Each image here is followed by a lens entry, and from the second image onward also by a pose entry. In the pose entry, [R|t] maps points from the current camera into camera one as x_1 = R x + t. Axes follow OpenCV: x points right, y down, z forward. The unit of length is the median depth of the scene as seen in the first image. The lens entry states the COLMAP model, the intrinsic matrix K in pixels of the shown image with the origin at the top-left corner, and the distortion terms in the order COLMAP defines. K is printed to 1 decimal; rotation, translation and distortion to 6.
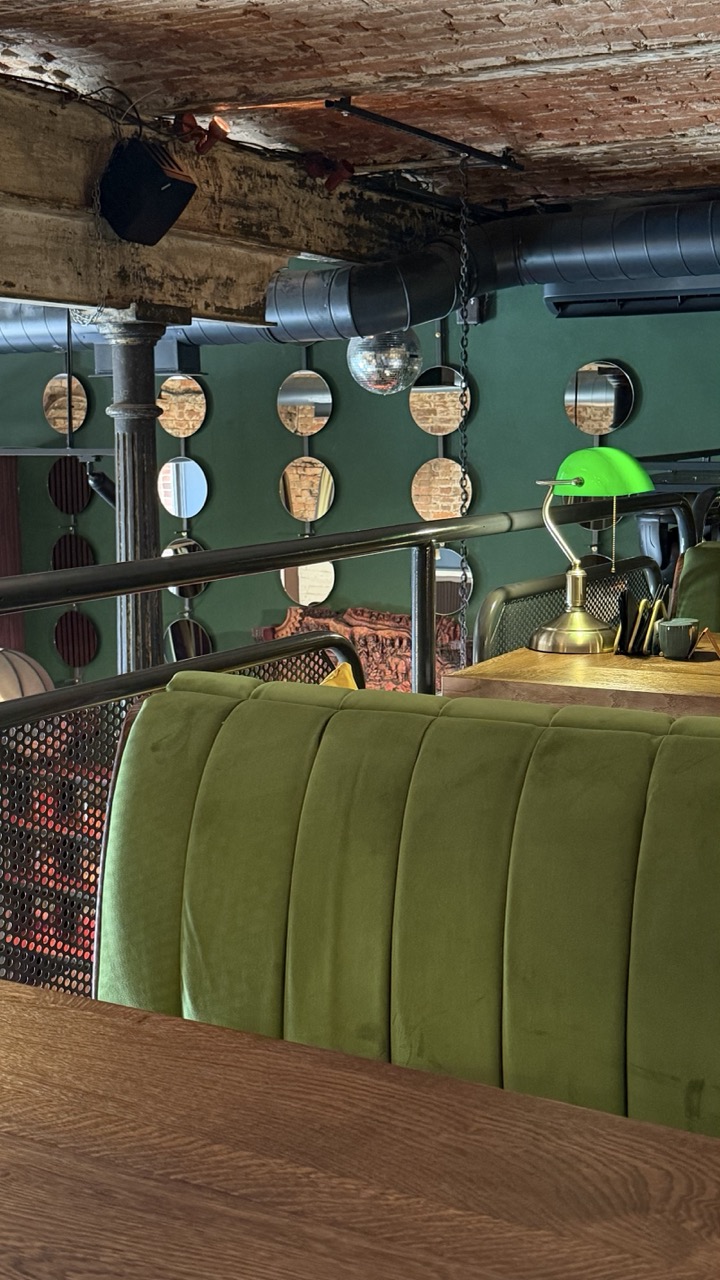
lens RADIAL K [[1516.6, 0, 354.1], [0, 1516.6, 639.7], [0, 0, 1]] dist [0.111933, 0.000000]
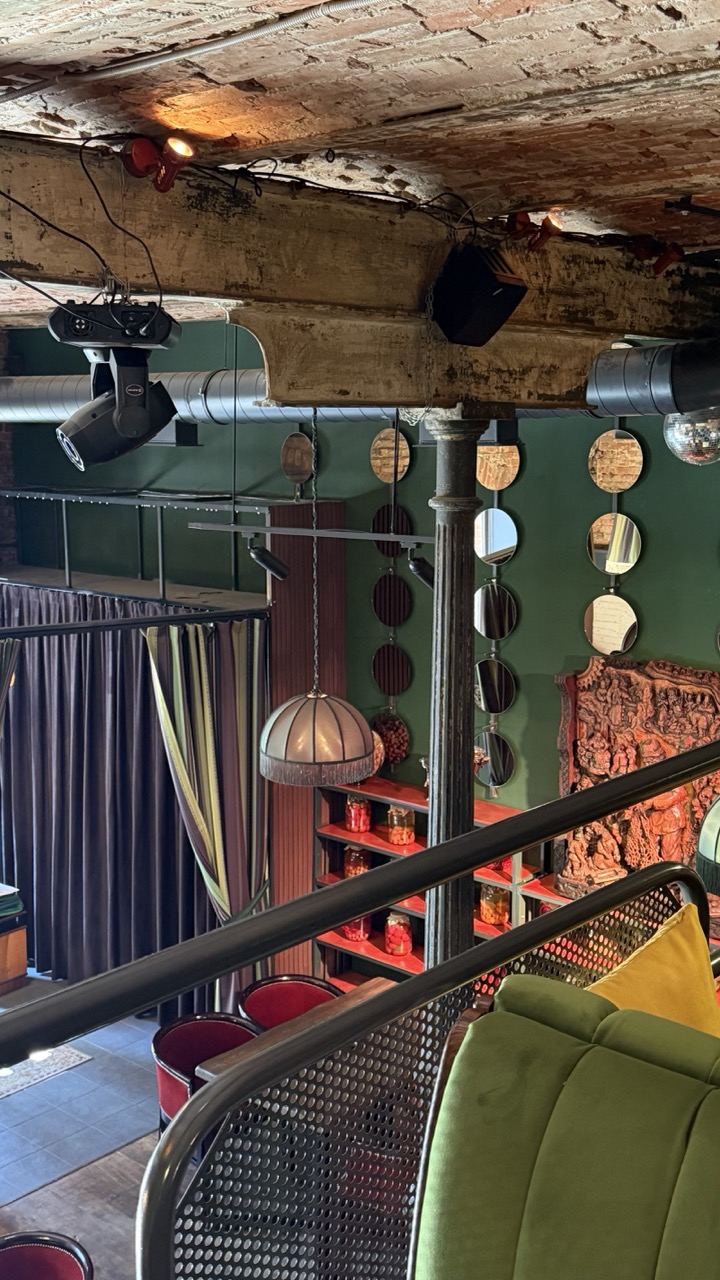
lens RADIAL K [[1333.4, 0, 351.7], [0, 1333.4, 646.5], [0, 0, 1]] dist [0.079759, 0.000000]
pose [[0.977525, 0.040802, -0.206834, -0.020628], [-0.034873, 0.998872, 0.032231, -0.074724], [0.207916, -0.024294, 0.977845, 0.091670]]
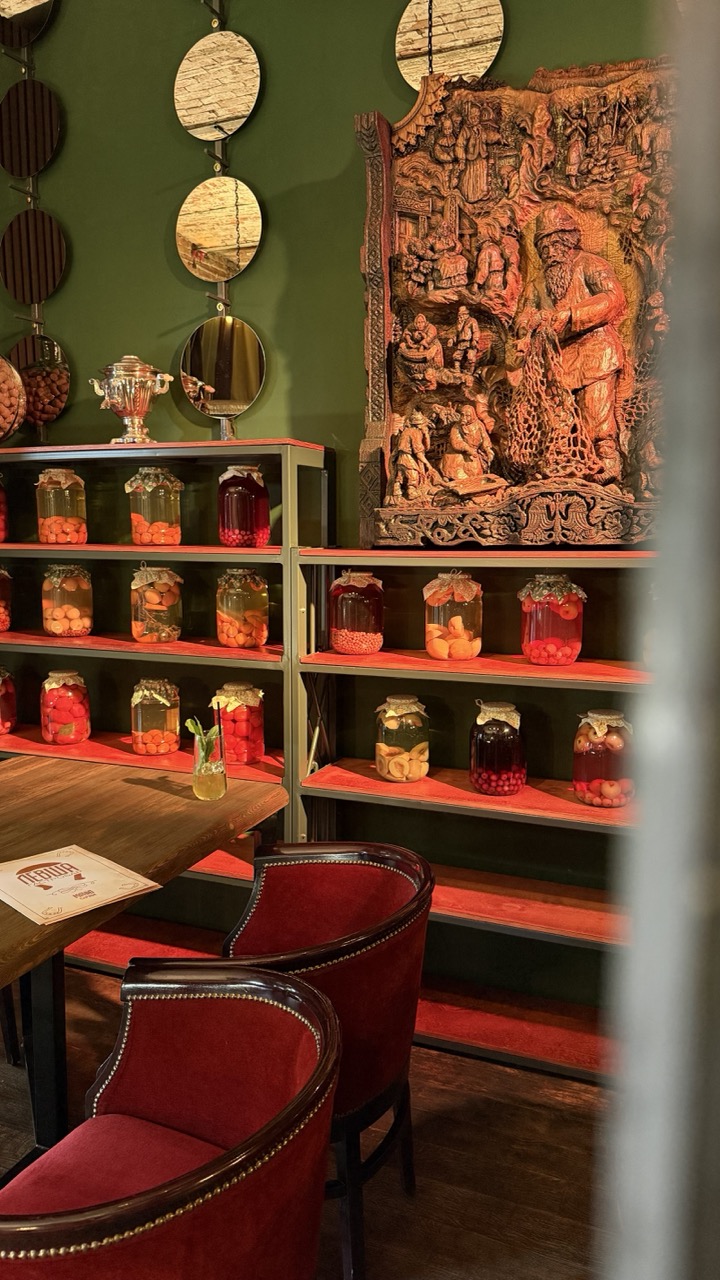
lens RADIAL K [[914.9, 0, 363.5], [0, 914.9, 641.0], [0, 0, 1]] dist [0.056105, -0.054404]
pose [[0.992201, -0.003591, 0.124600, -0.152167], [0.005231, 0.999904, -0.012839, 0.265256], [-0.124542, 0.013391, 0.992124, 0.966585]]
